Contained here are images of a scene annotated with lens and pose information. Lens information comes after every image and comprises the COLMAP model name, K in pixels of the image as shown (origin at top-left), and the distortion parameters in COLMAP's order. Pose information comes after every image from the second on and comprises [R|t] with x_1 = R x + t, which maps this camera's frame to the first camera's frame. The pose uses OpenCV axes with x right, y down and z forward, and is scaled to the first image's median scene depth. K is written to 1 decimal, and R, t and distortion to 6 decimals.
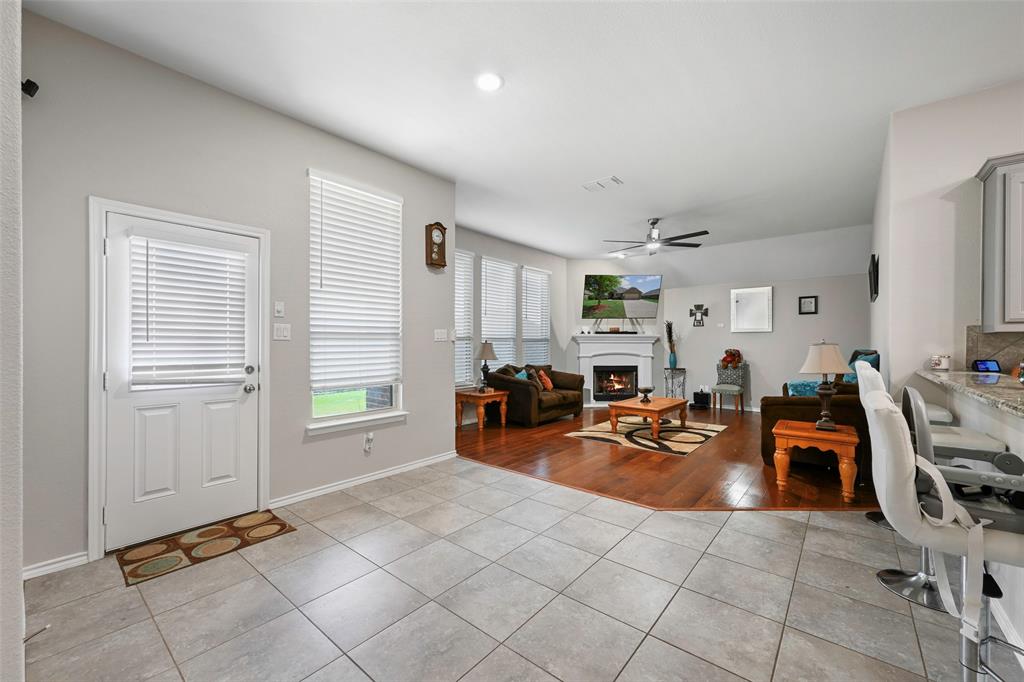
lens RADIAL K [[406.5, 0, 510.4], [0, 406.5, 344.4], [0, 0, 1]] dist [0.001543, 0.000090]
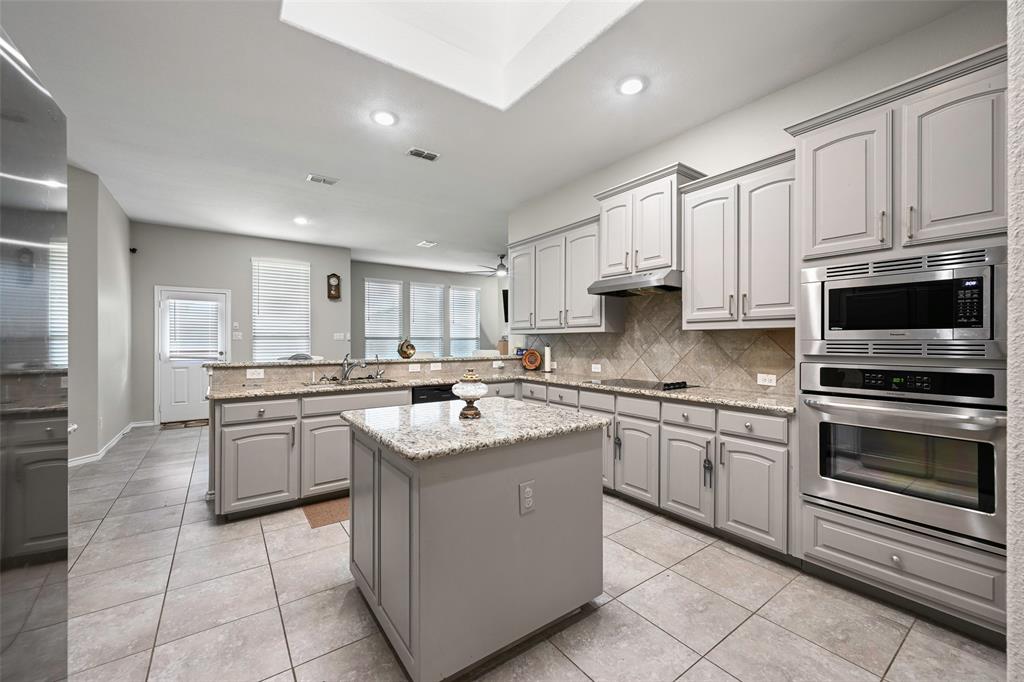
lens RADIAL K [[406.5, 0, 507.3], [0, 406.5, 337.9], [0, 0, 1]] dist [0.001543, 0.000090]
pose [[0.966515, -0.005259, -0.256558, 0.703185], [0.002332, 0.999929, -0.011712, 0.003735], [0.256601, 0.010721, 0.966458, -0.364245]]
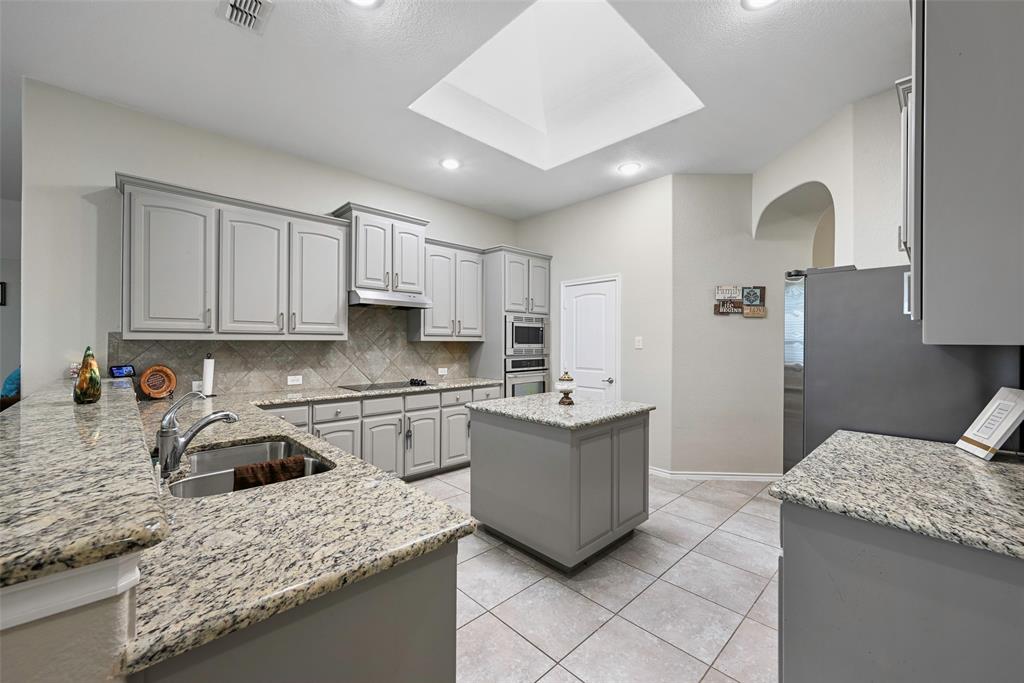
lens RADIAL K [[406.5, 0, 513.0], [0, 406.5, 341.6], [0, 0, 1]] dist [0.001543, 0.000090]
pose [[0.113030, -0.003846, 0.993584, 0.108284], [-0.002042, 0.999989, 0.004103, -0.013412], [-0.993590, -0.002493, 0.113021, -0.052687]]
